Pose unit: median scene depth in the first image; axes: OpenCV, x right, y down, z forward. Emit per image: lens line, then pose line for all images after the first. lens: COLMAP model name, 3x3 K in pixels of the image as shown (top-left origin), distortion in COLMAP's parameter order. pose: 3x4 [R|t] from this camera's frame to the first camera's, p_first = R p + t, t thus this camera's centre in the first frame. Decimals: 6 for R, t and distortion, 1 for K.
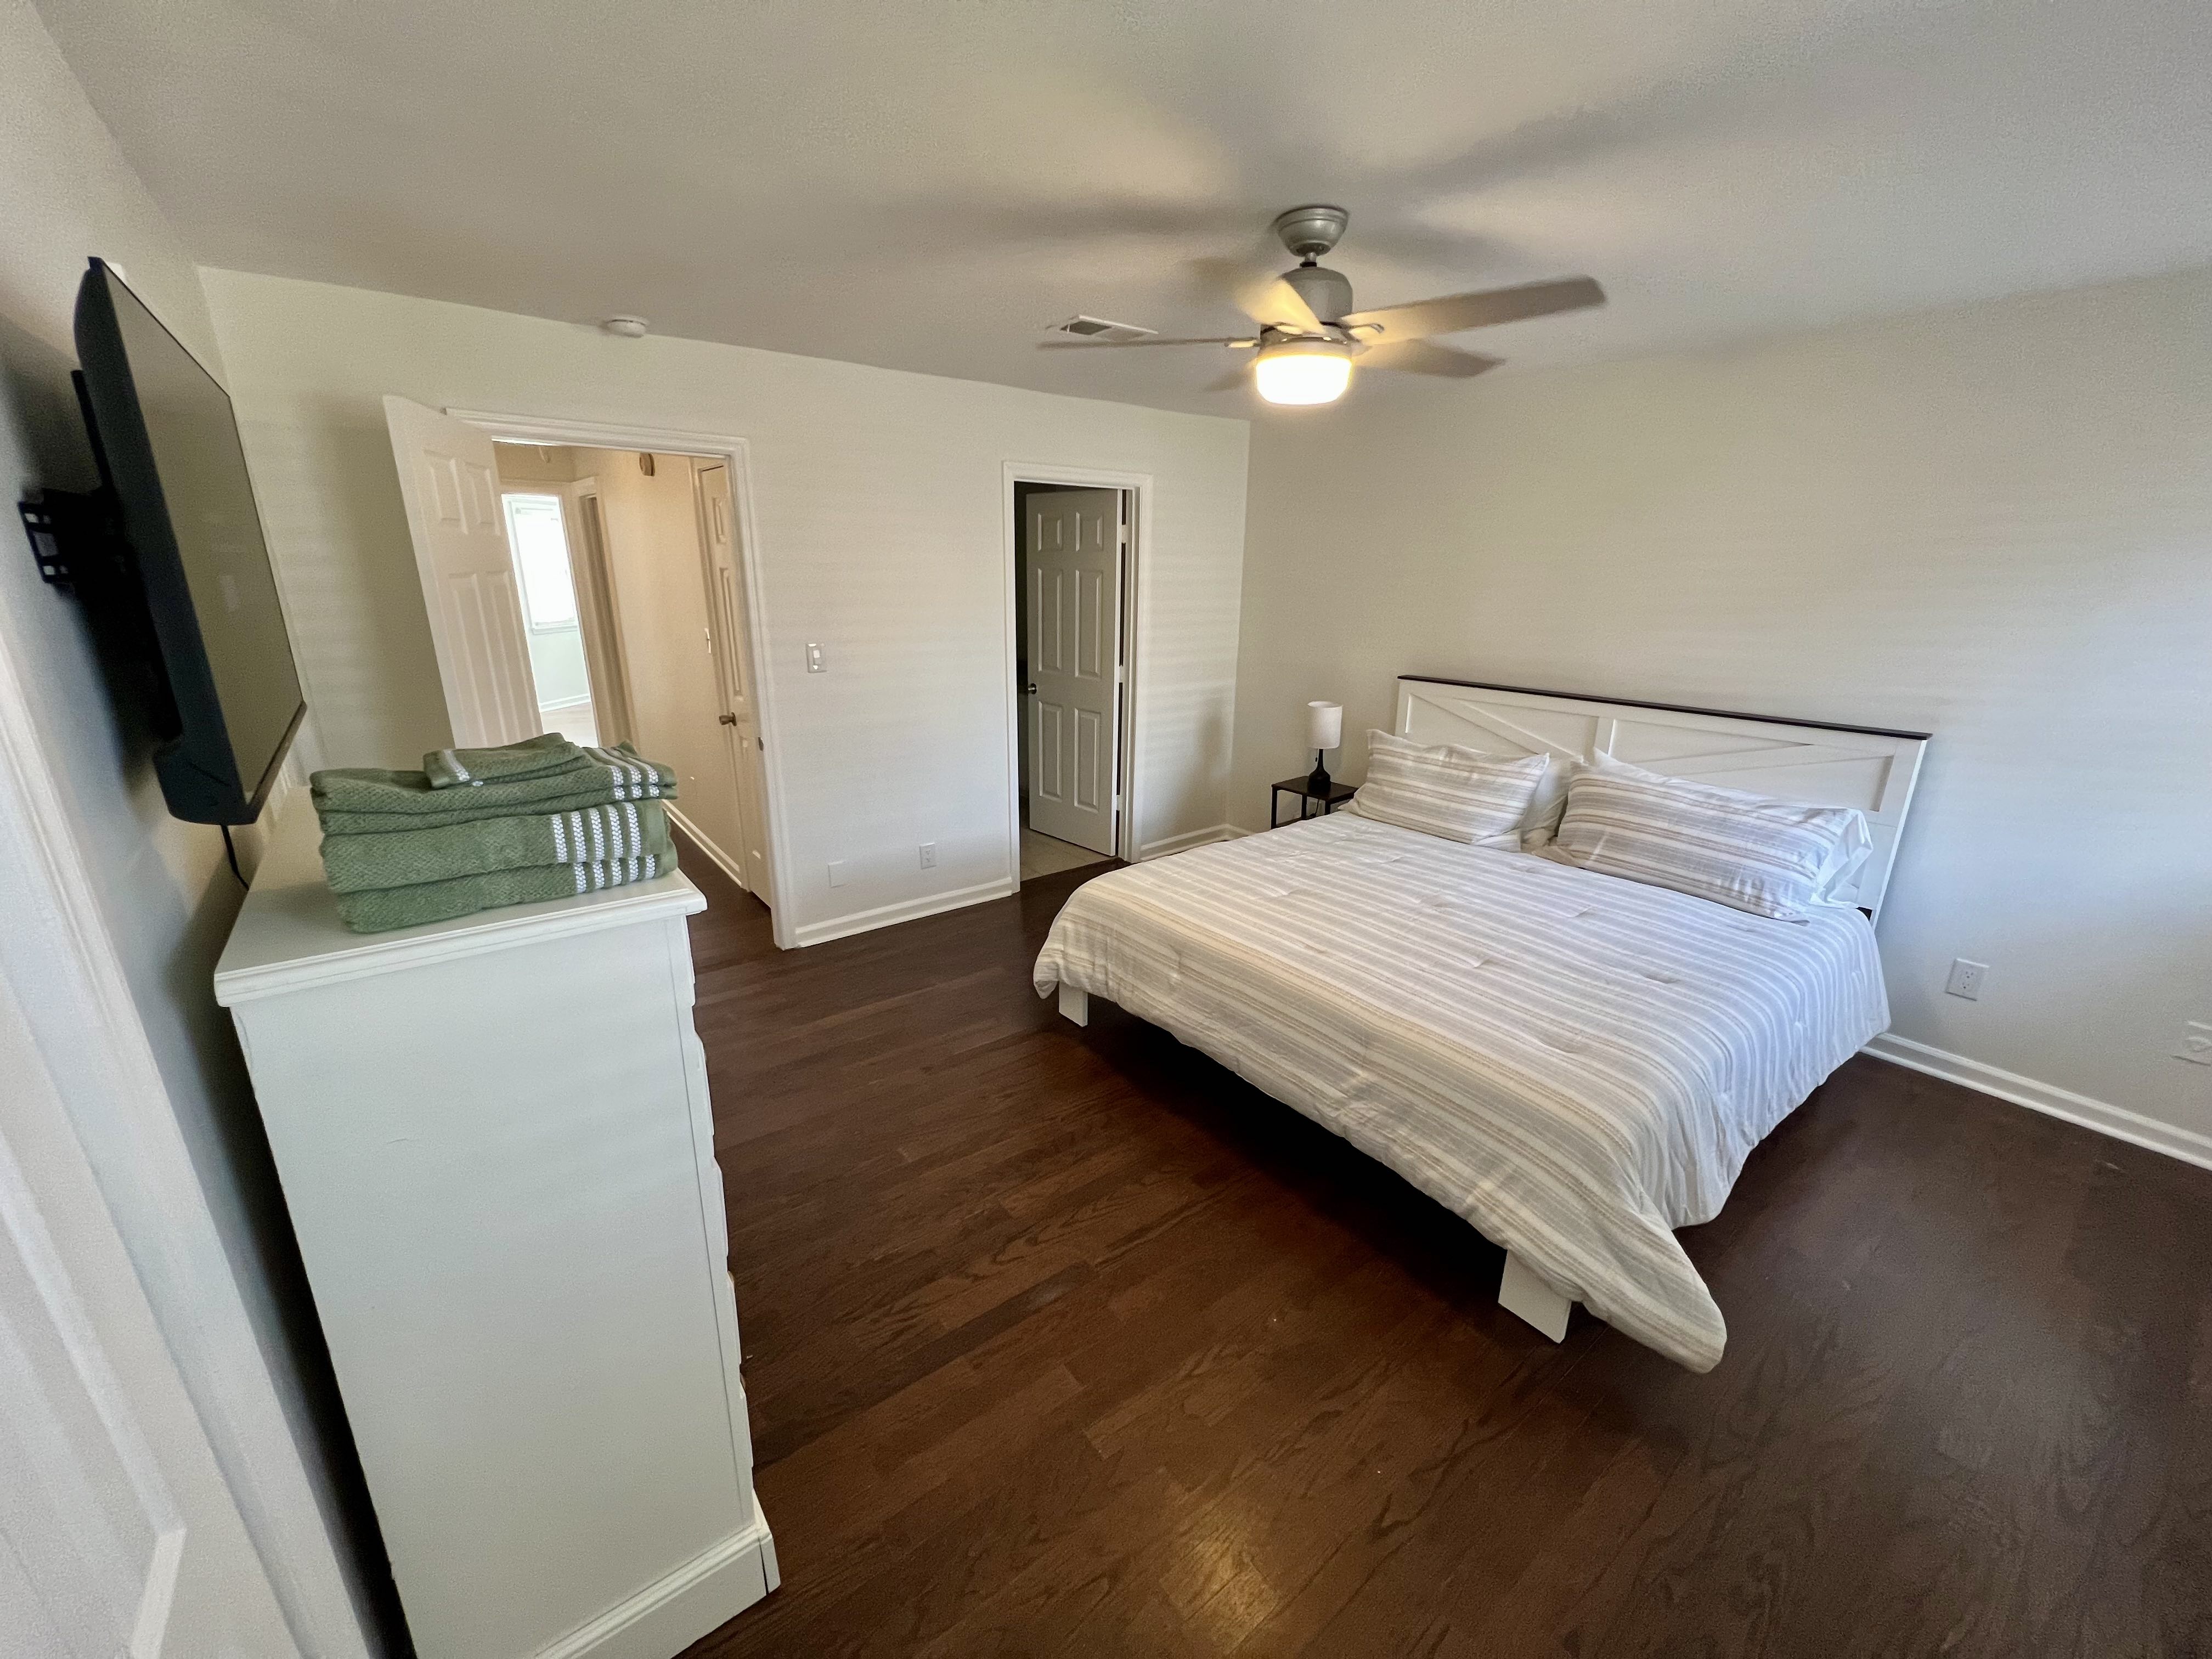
lens RADIAL K [[884.4, 0, 1103.8], [0, 884.4, 831.9], [0, 0, 1]] dist [0.002352, 0.000088]
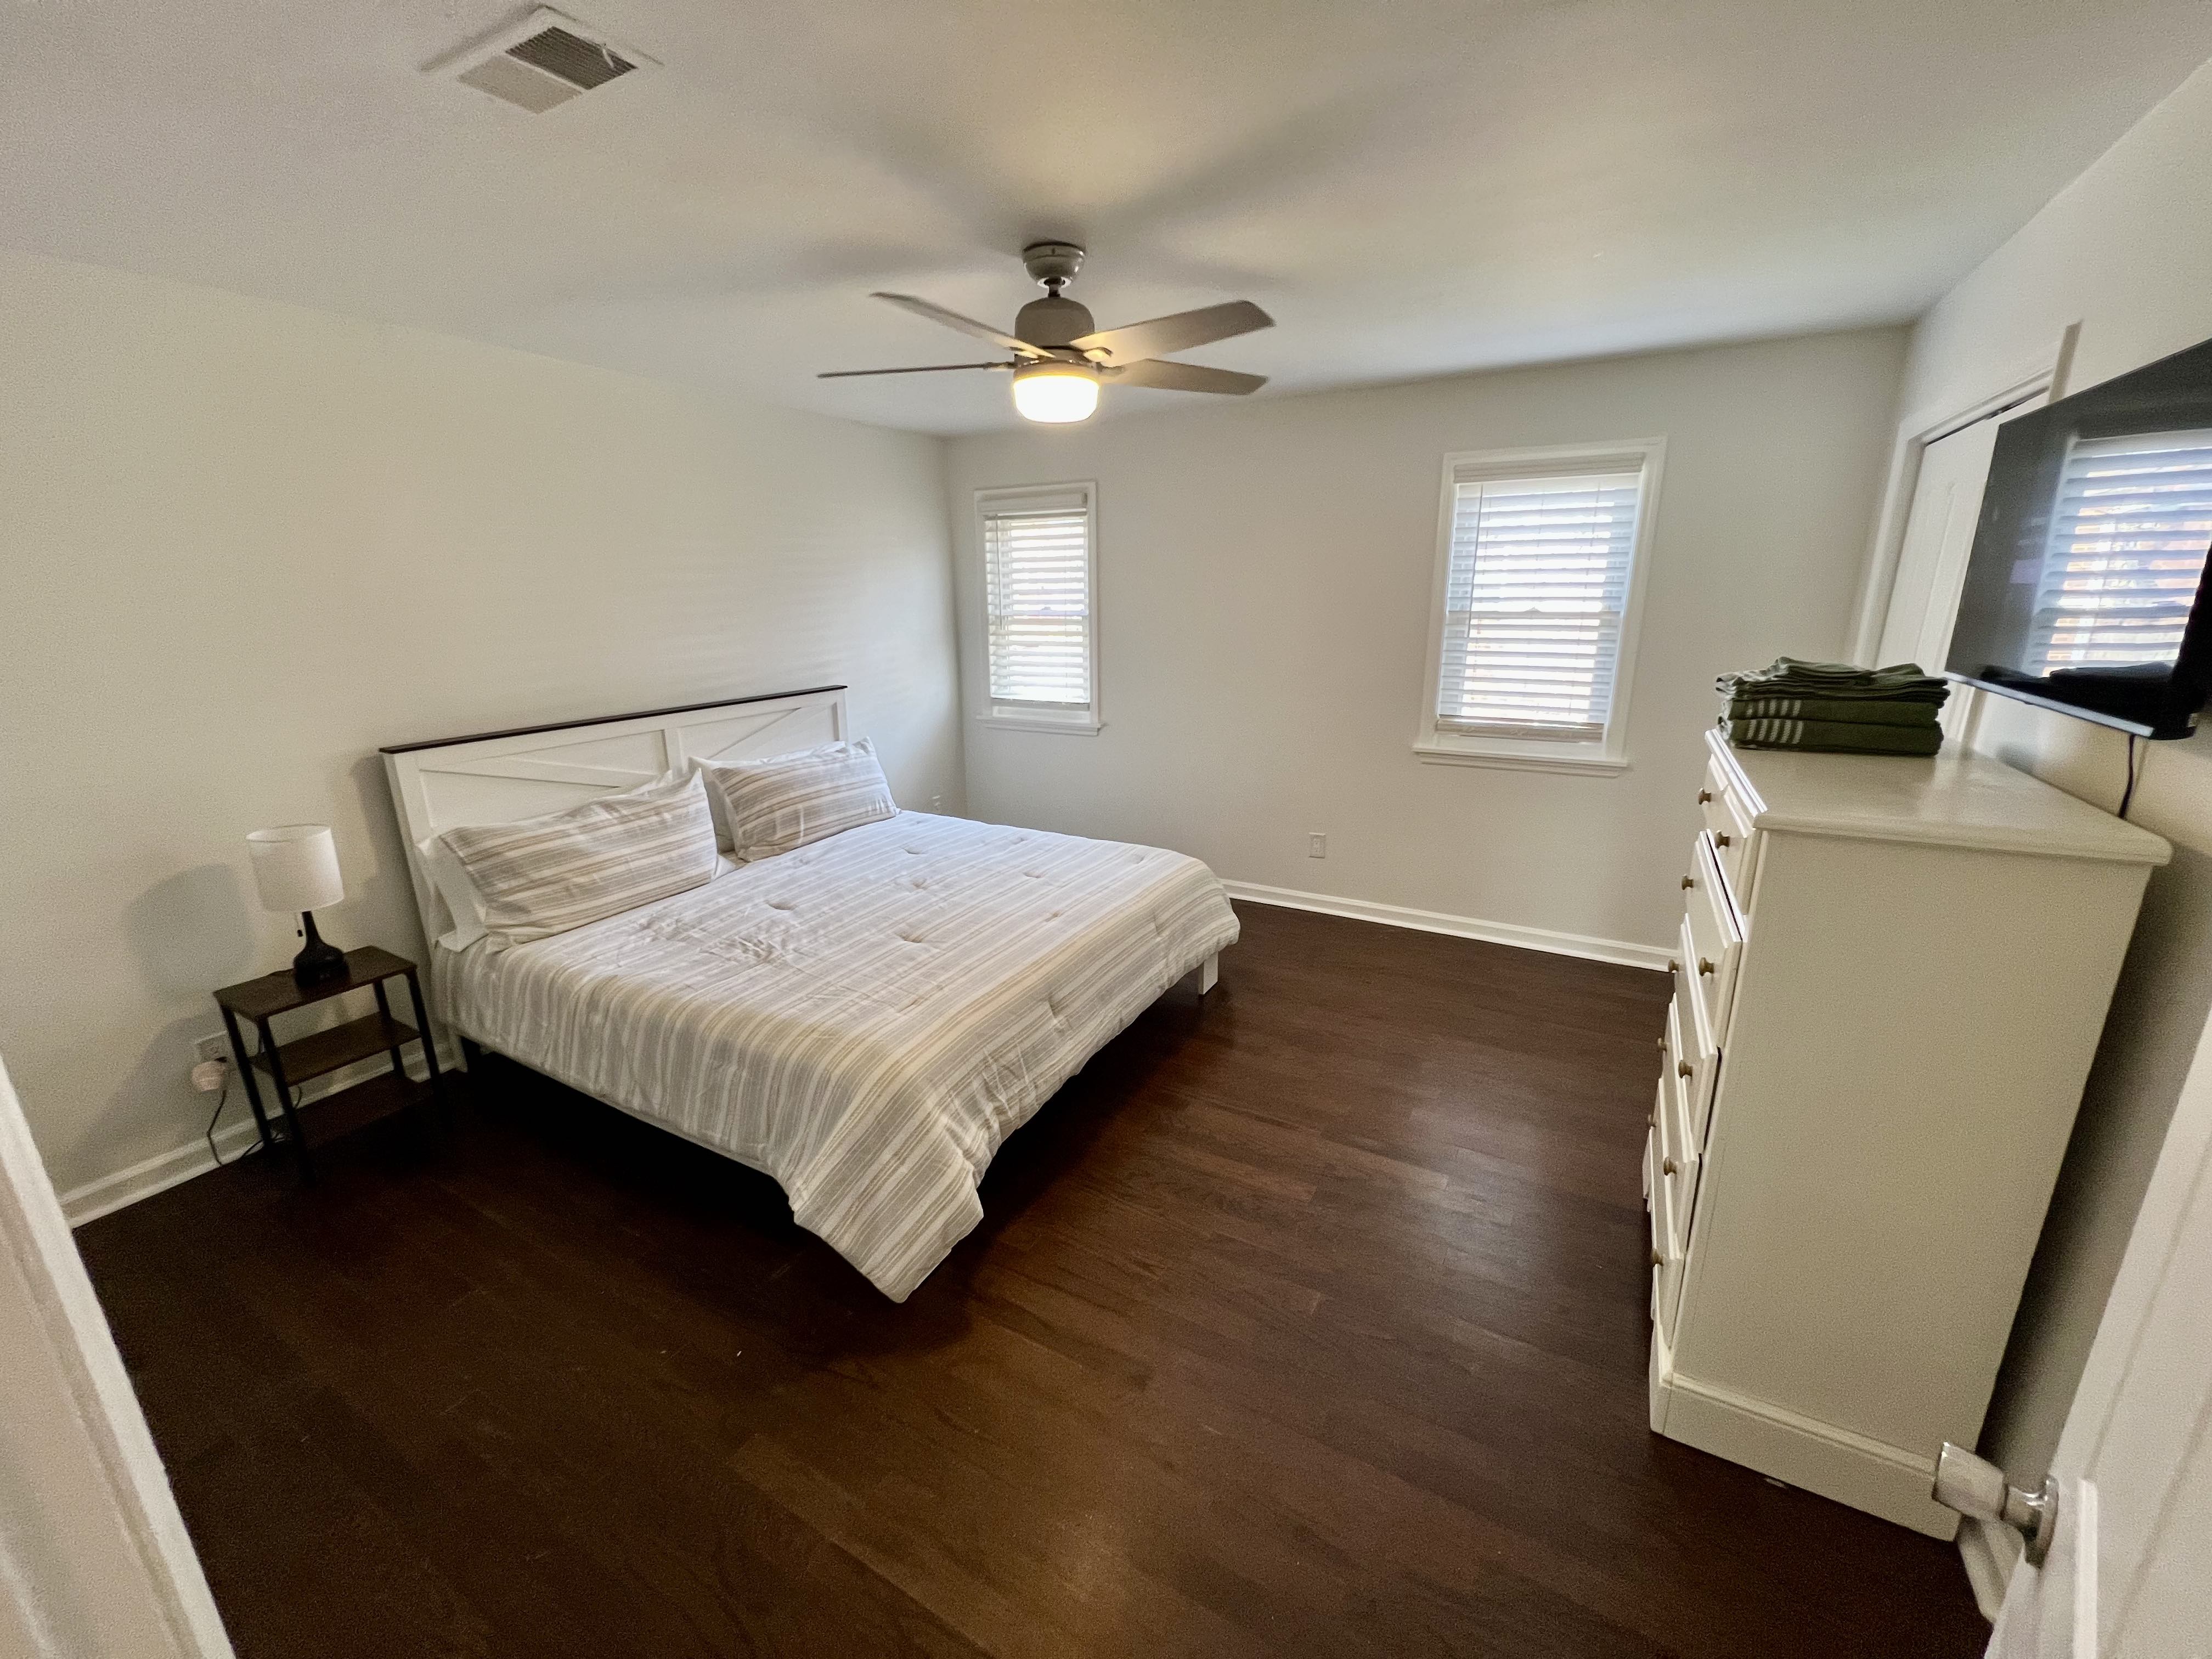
lens RADIAL K [[884.4, 0, 1107.6], [0, 884.4, 830.0], [0, 0, 1]] dist [0.002352, 0.000088]
pose [[-0.386510, -0.252746, 0.886978, -0.603369], [0.275053, 0.886365, 0.372429, -0.290844], [-0.880316, 0.387913, -0.273070, 0.968271]]
